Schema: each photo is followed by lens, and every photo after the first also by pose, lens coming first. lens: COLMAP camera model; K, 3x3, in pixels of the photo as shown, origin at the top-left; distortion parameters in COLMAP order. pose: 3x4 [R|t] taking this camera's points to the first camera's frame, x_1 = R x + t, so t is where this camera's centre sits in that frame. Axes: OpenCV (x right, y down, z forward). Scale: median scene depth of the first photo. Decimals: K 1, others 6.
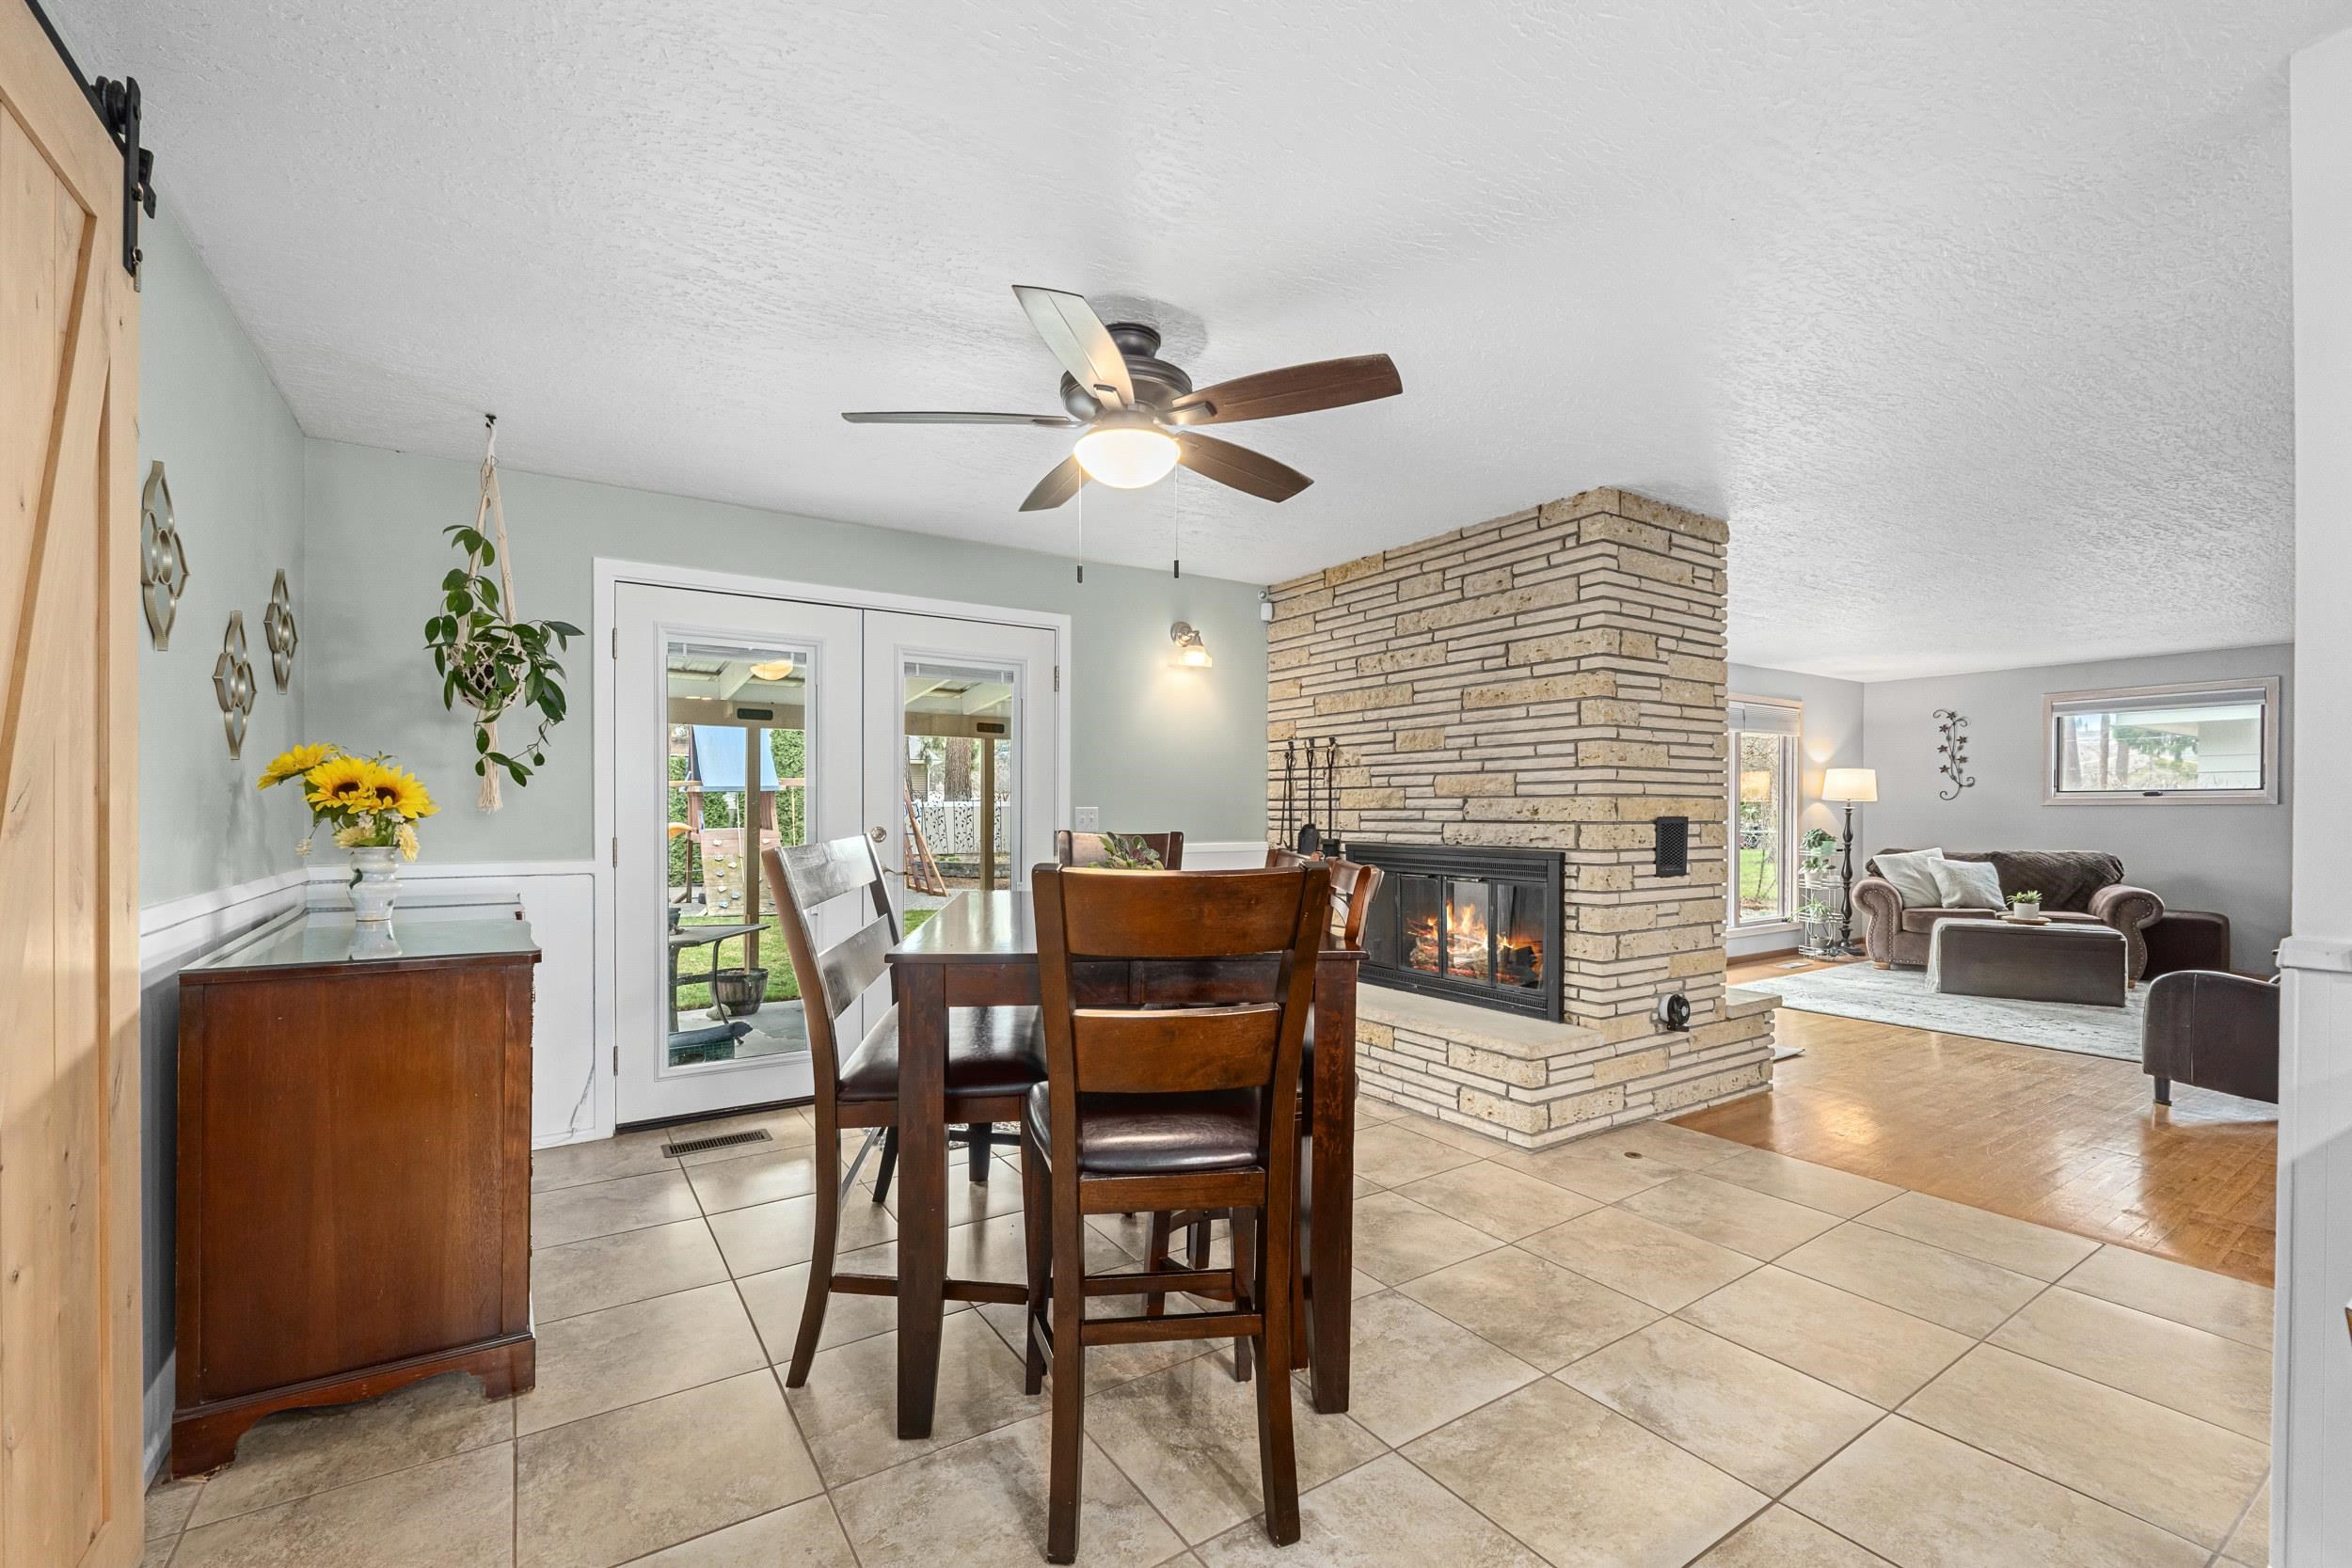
lens RADIAL K [[1012.4, 0, 1167.9], [0, 1012.4, 819.4], [0, 0, 1]] dist [-0.001755, -0.000400]
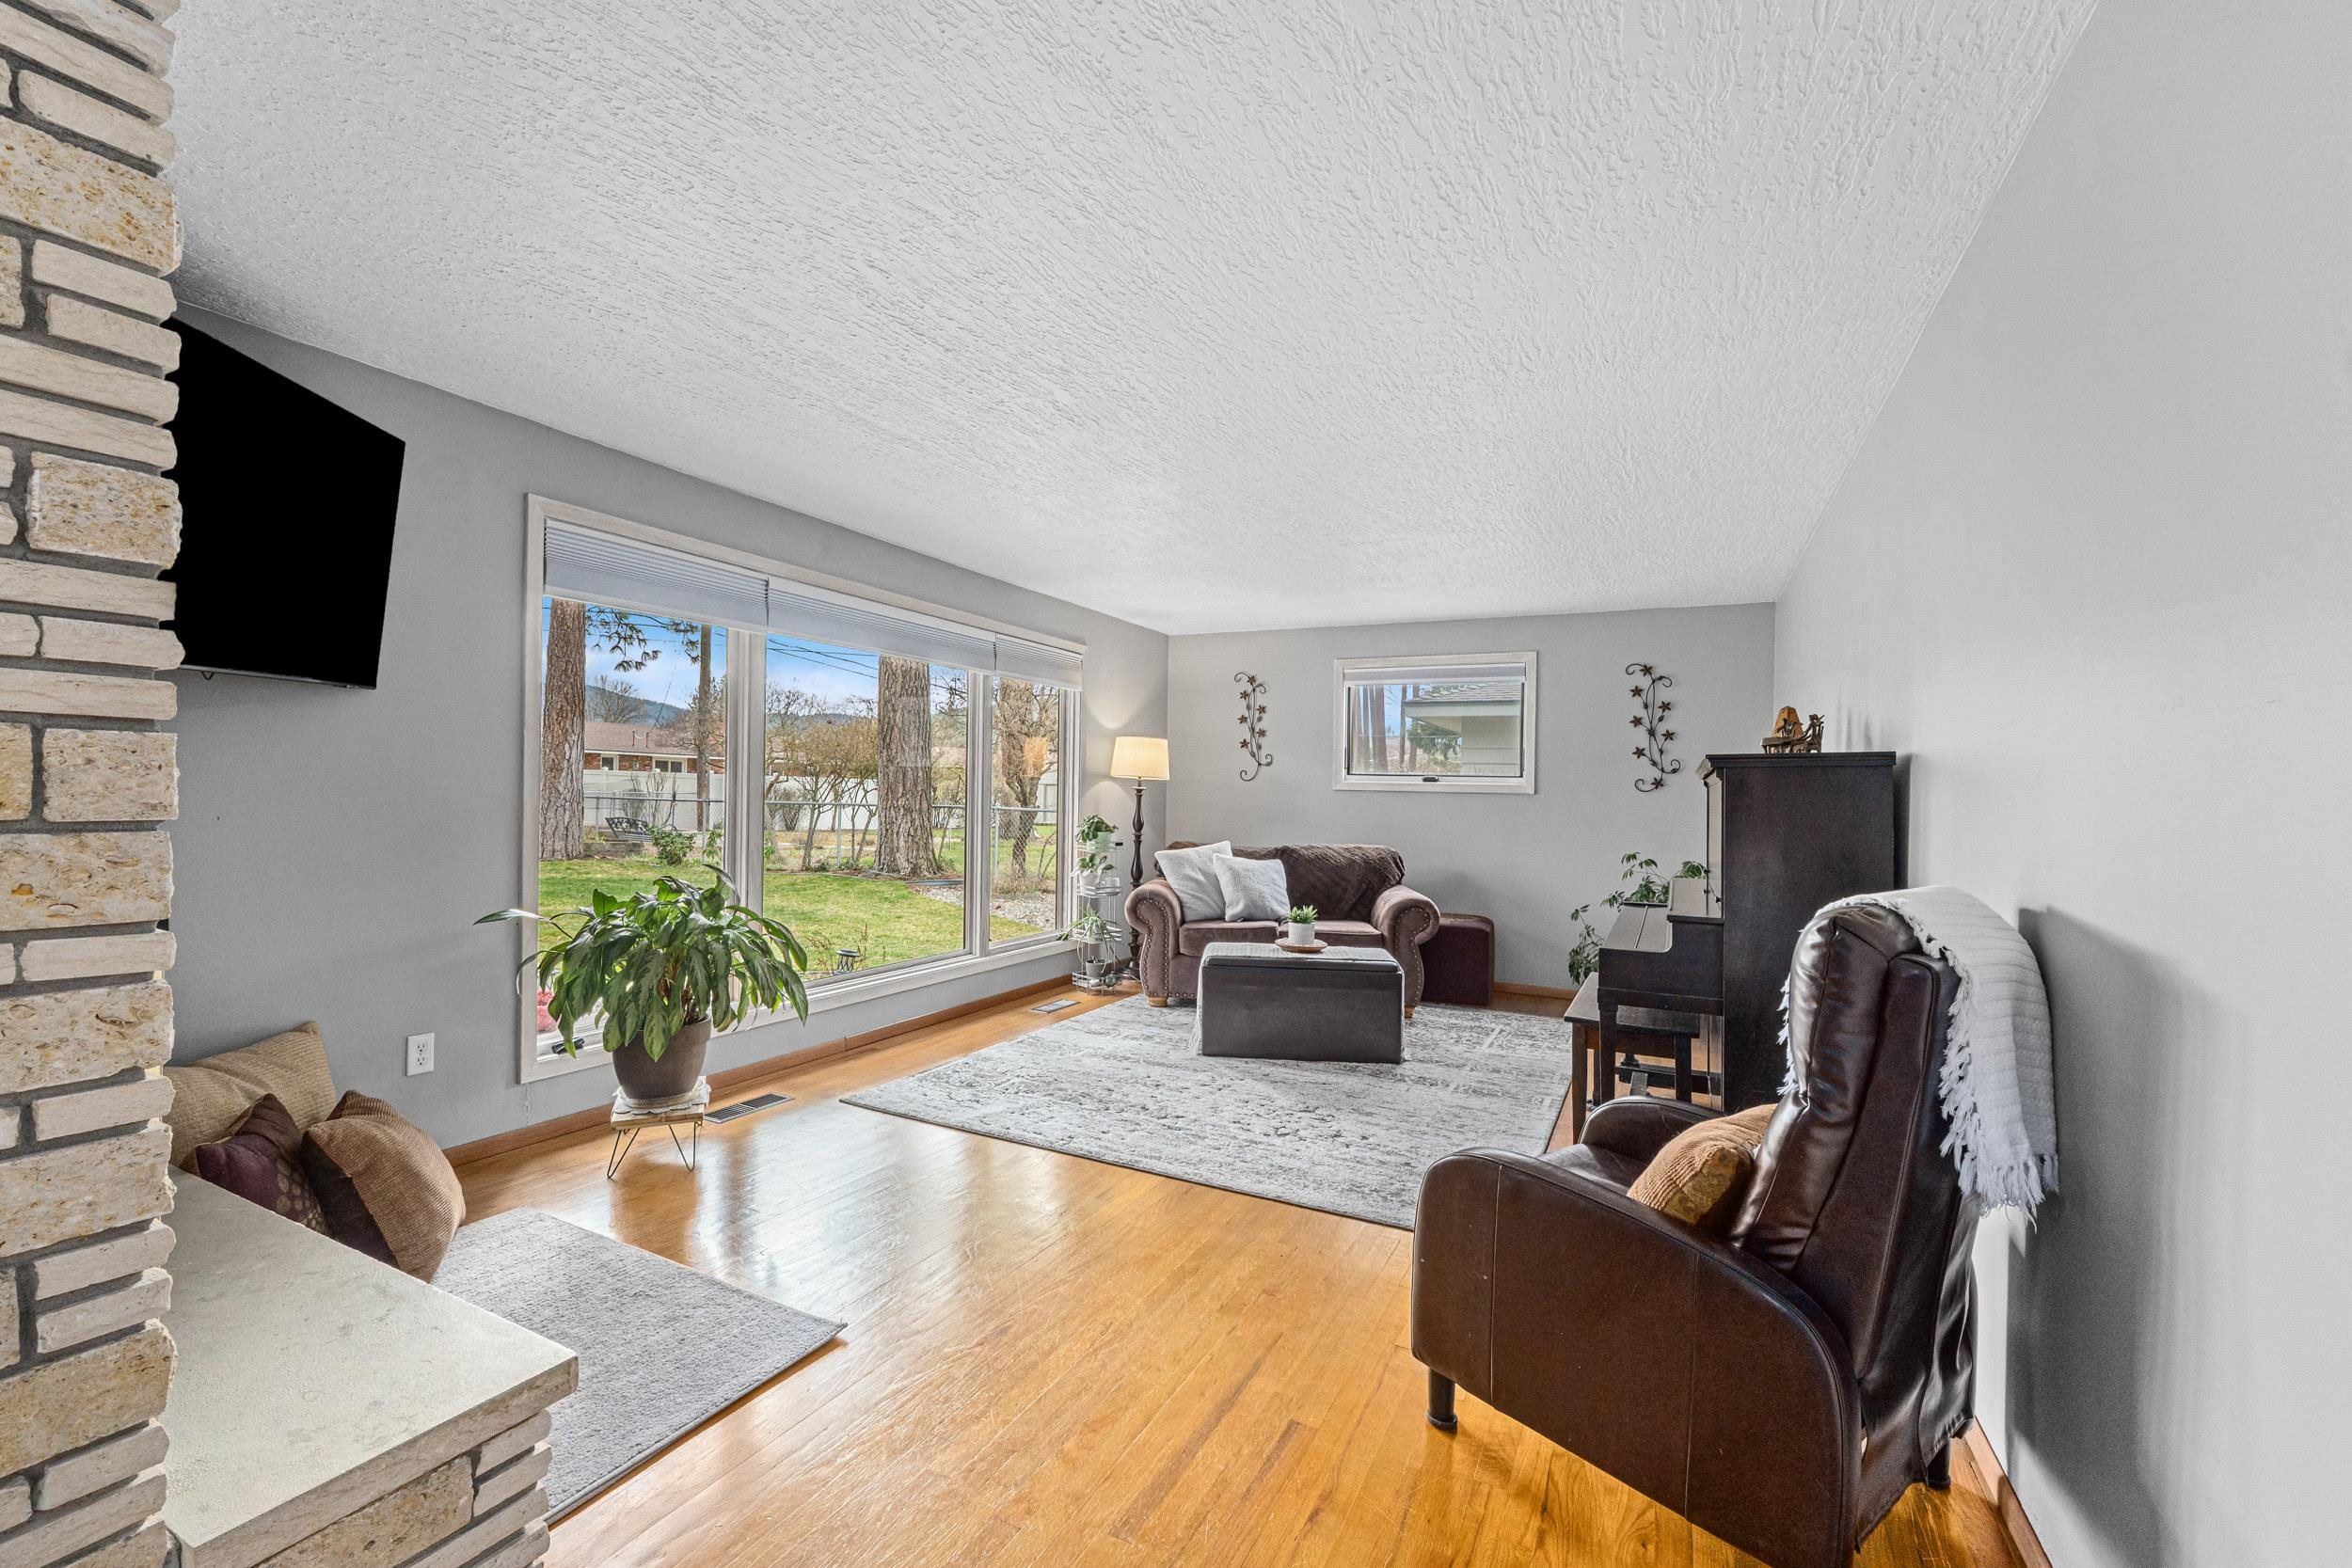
lens RADIAL K [[988.9, 0, 1165.3], [0, 988.9, 784.2], [0, 0, 1]] dist [-0.002537, -0.000816]
pose [[0.868980, 0.023665, 0.494280, 0.620075], [-0.019374, 0.999717, -0.013802, -0.008286], [-0.494467, 0.002418, 0.869193, 0.650804]]
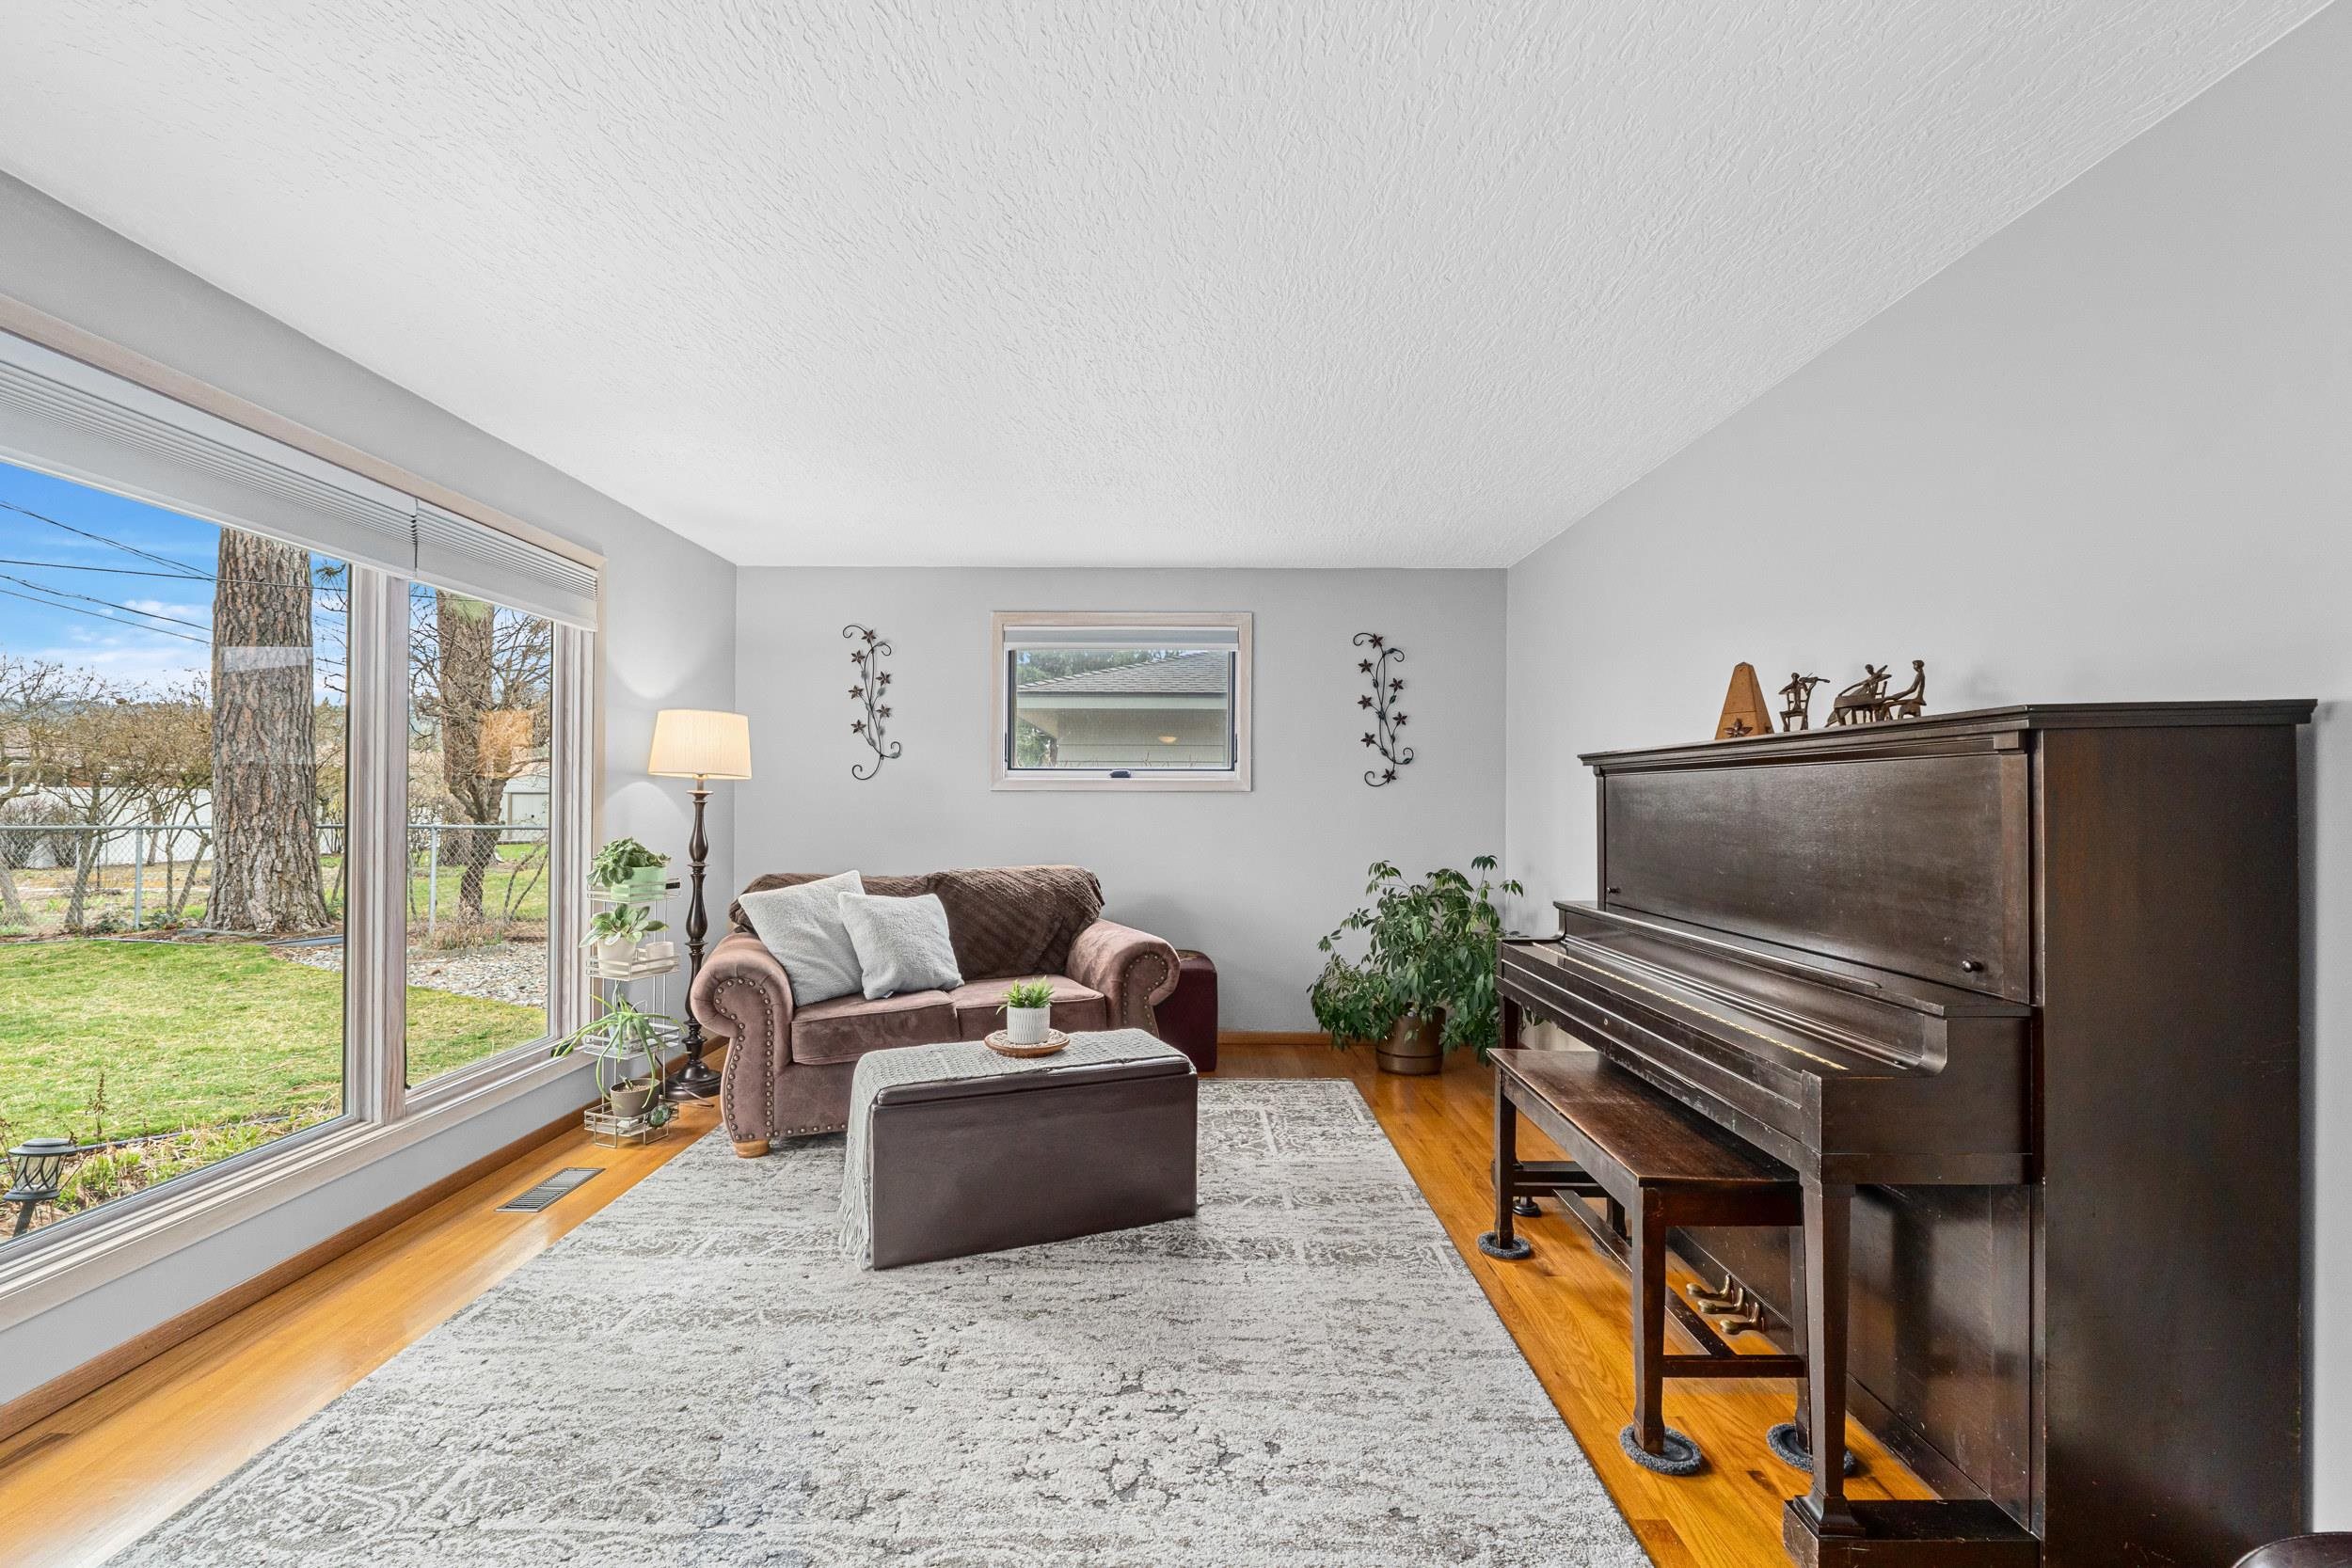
lens RADIAL K [[988.9, 0, 1165.3], [0, 988.9, 784.2], [0, 0, 1]] dist [-0.002537, -0.000816]
pose [[0.555295, 0.015508, 0.831509, 0.786829], [0.002783, 0.999786, -0.020504, -0.009494], [-0.831649, 0.013700, 0.555133, 1.075593]]
